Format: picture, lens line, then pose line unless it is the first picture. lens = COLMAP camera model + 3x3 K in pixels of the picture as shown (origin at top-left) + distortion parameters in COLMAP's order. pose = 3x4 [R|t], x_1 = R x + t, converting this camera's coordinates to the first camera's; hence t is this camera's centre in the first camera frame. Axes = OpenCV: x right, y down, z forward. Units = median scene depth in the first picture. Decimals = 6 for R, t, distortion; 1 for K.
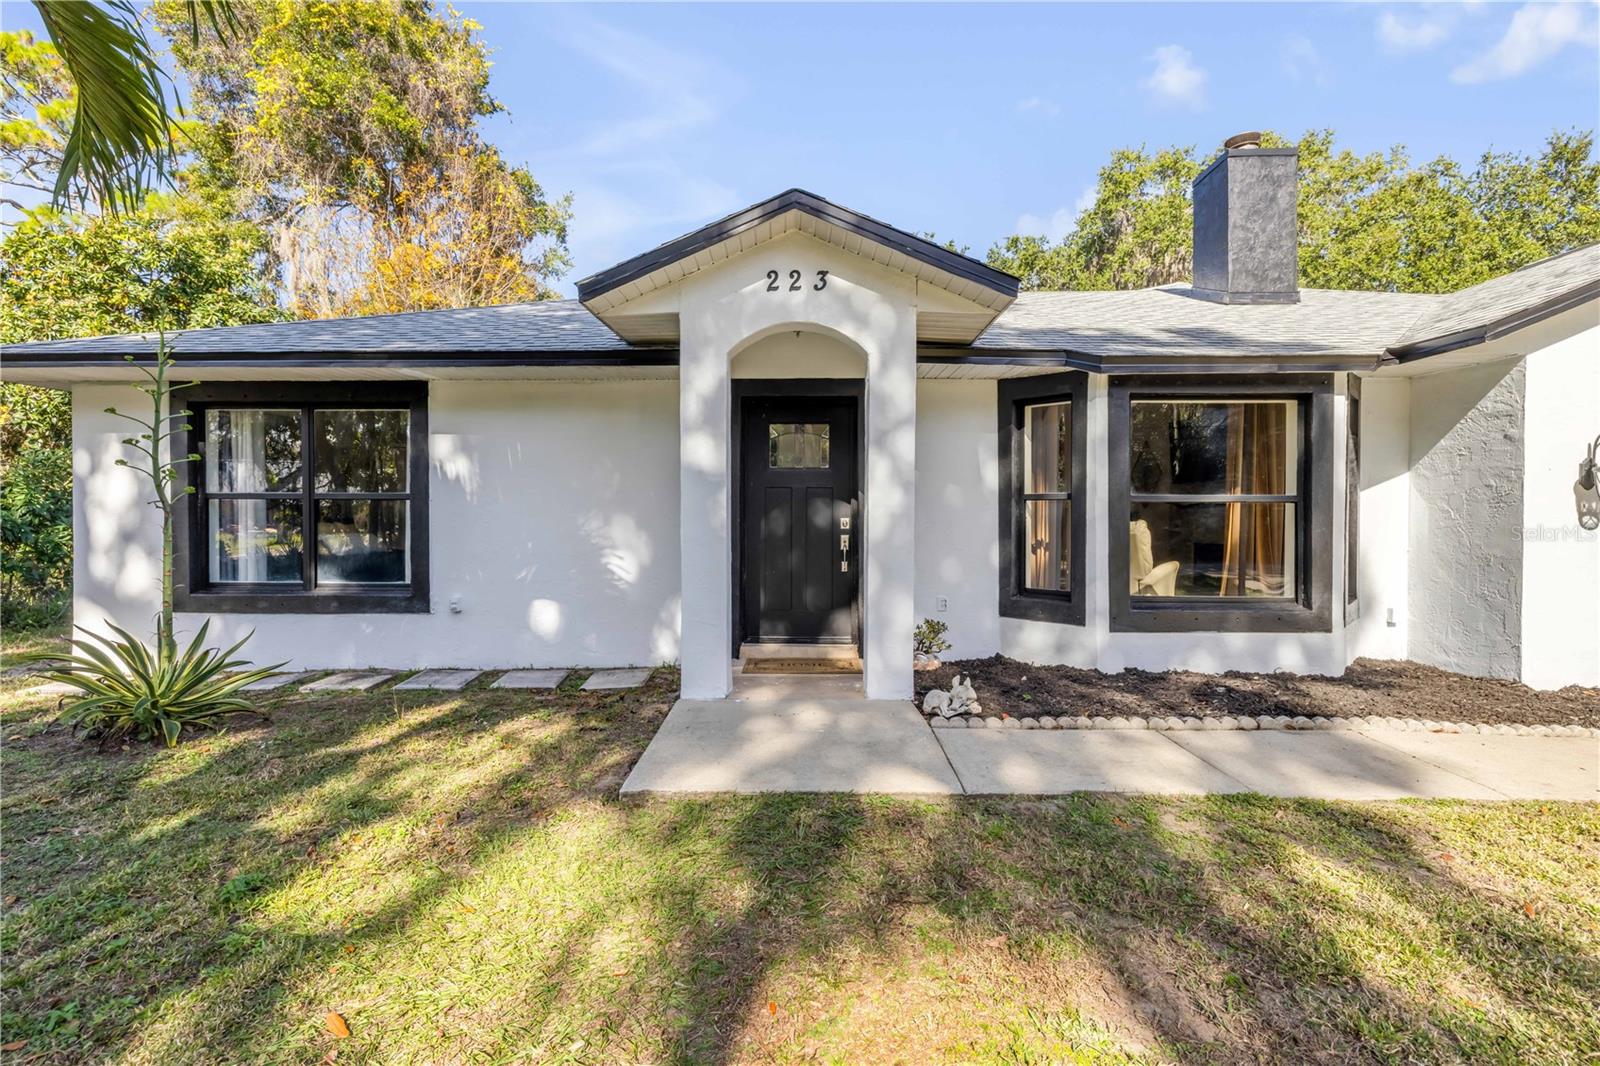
lens RADIAL K [[689.2, 0, 796.3], [0, 689.2, 524.8], [0, 0, 1]] dist [-0.000814, 0.000275]
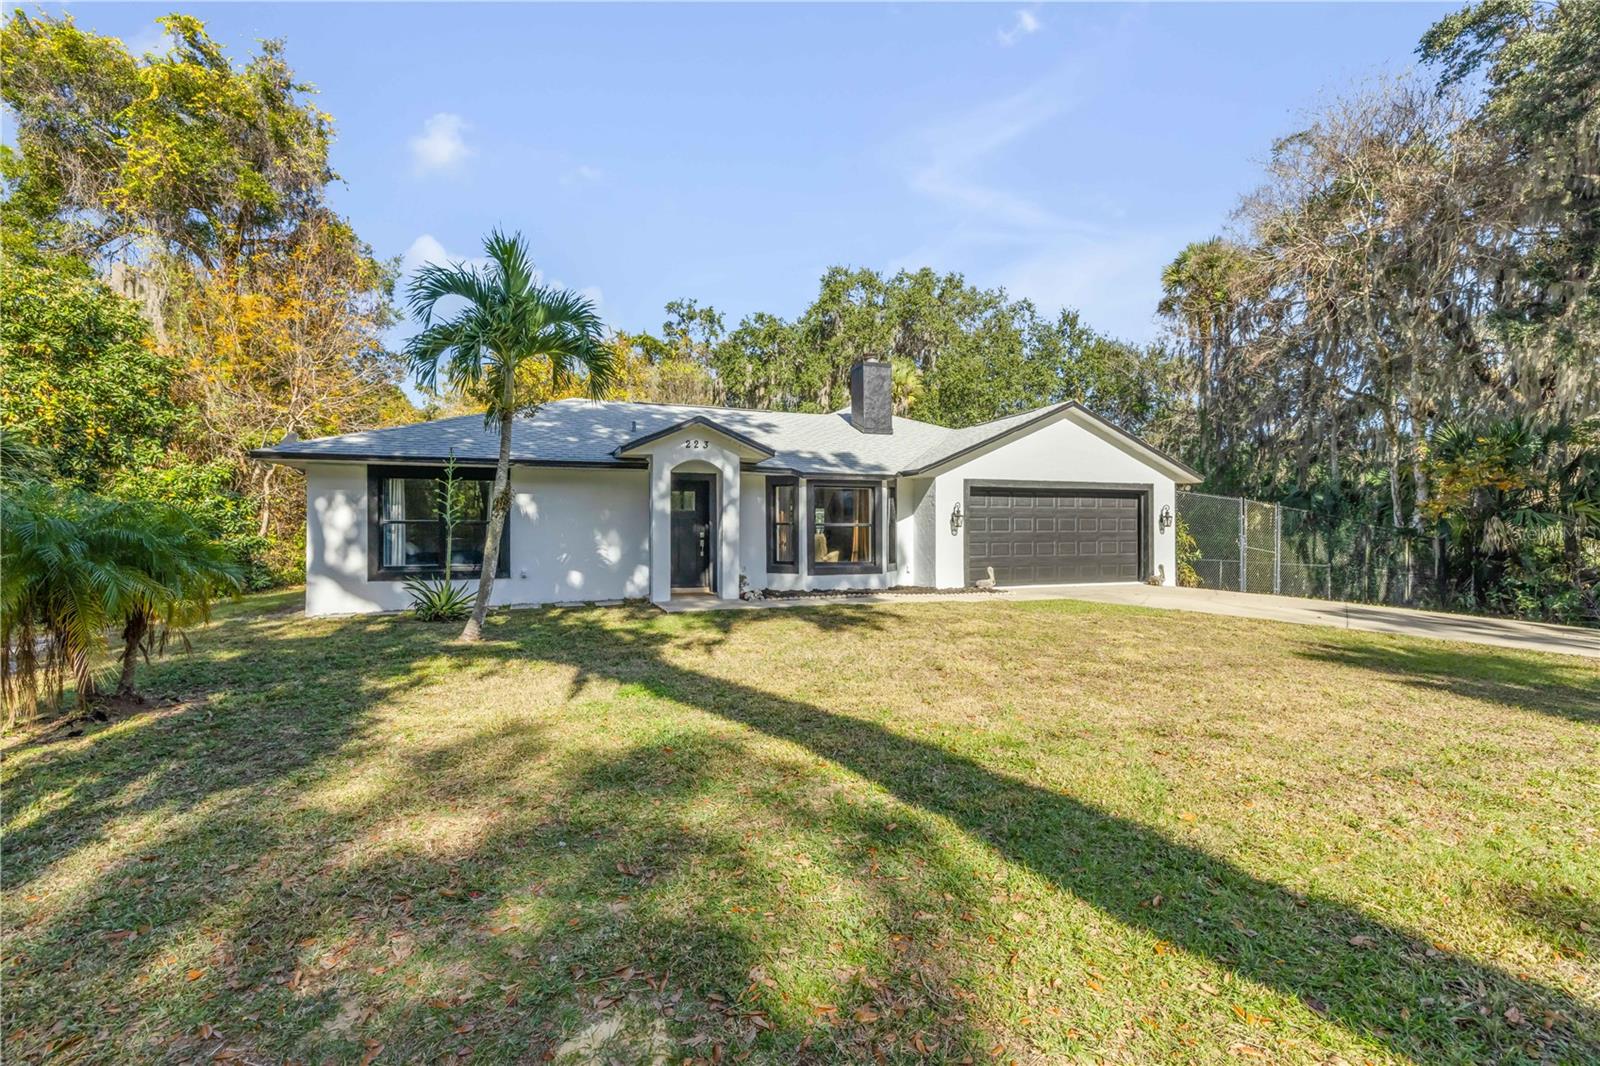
lens RADIAL K [[689.2, 0, 796.3], [0, 689.2, 524.8], [0, 0, 1]] dist [-0.000814, 0.000275]
pose [[0.934840, 0.002101, 0.355064, -0.469754], [0.006485, 0.999715, -0.022991, 0.021253], [-0.355011, 0.023795, 0.934559, -1.303975]]
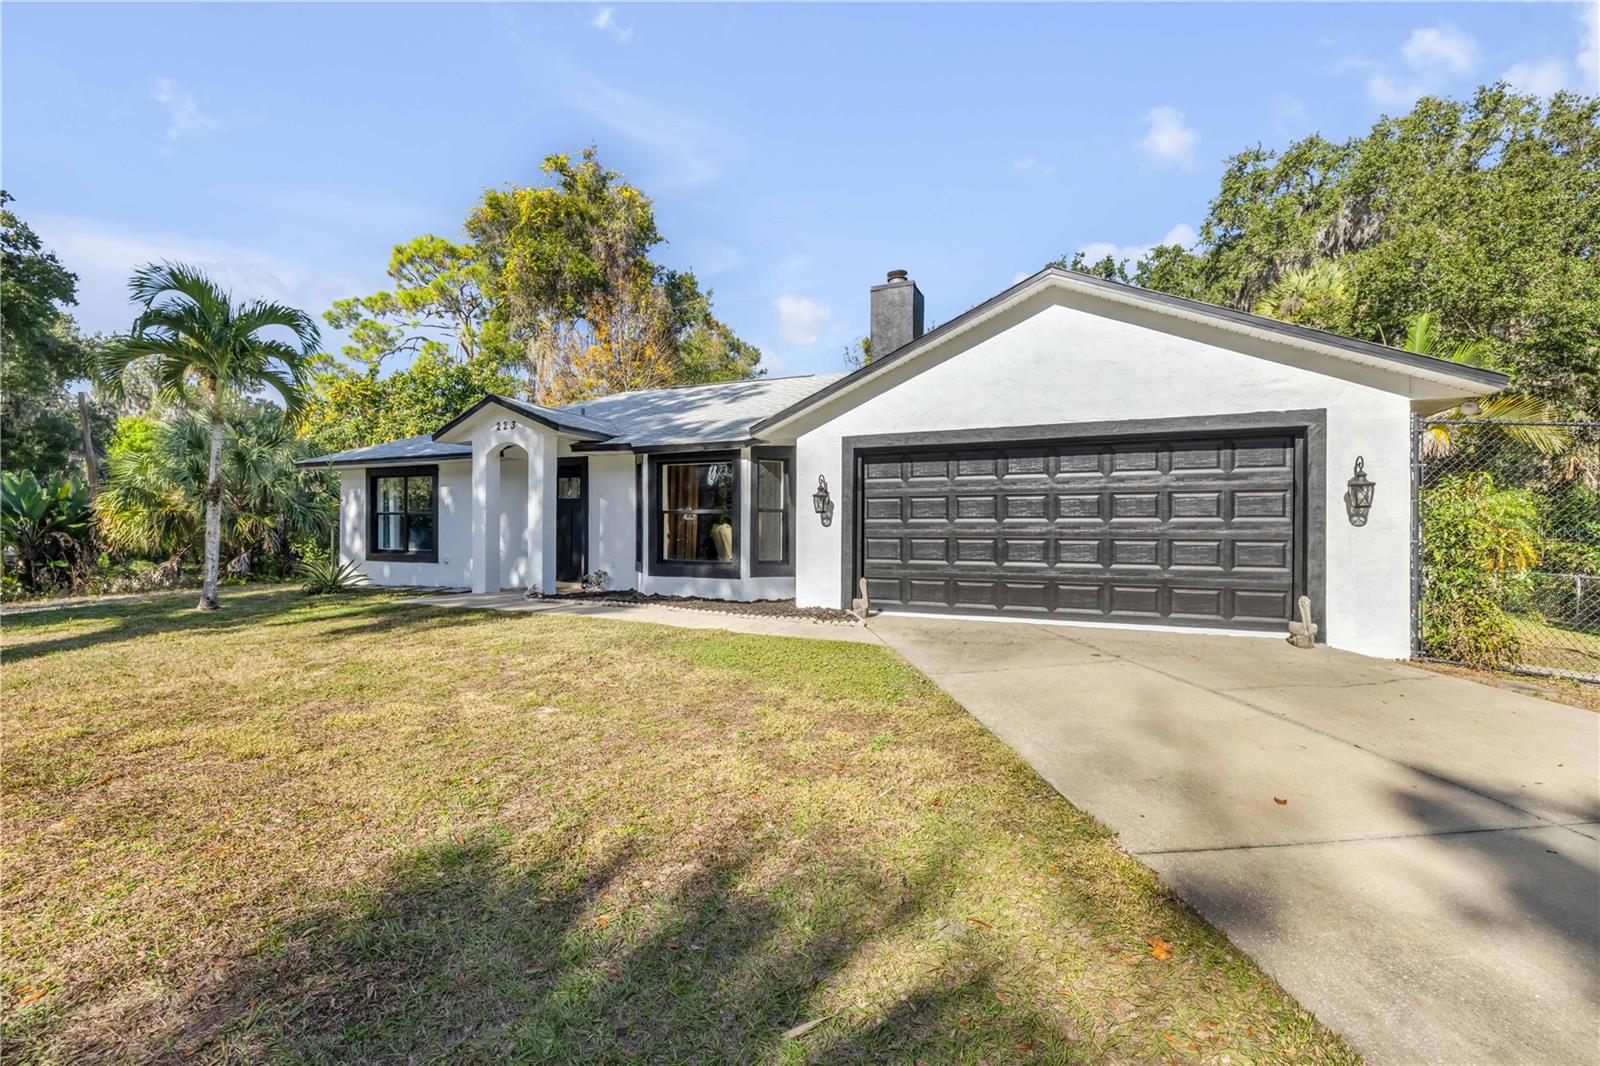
lens RADIAL K [[689.2, 0, 796.3], [0, 689.2, 524.8], [0, 0, 1]] dist [-0.000814, 0.000275]
pose [[0.917001, 0.001309, -0.398884, 1.513100], [-0.010222, 0.999743, -0.020219, 0.034260], [0.398755, 0.022618, 0.916779, -0.666481]]
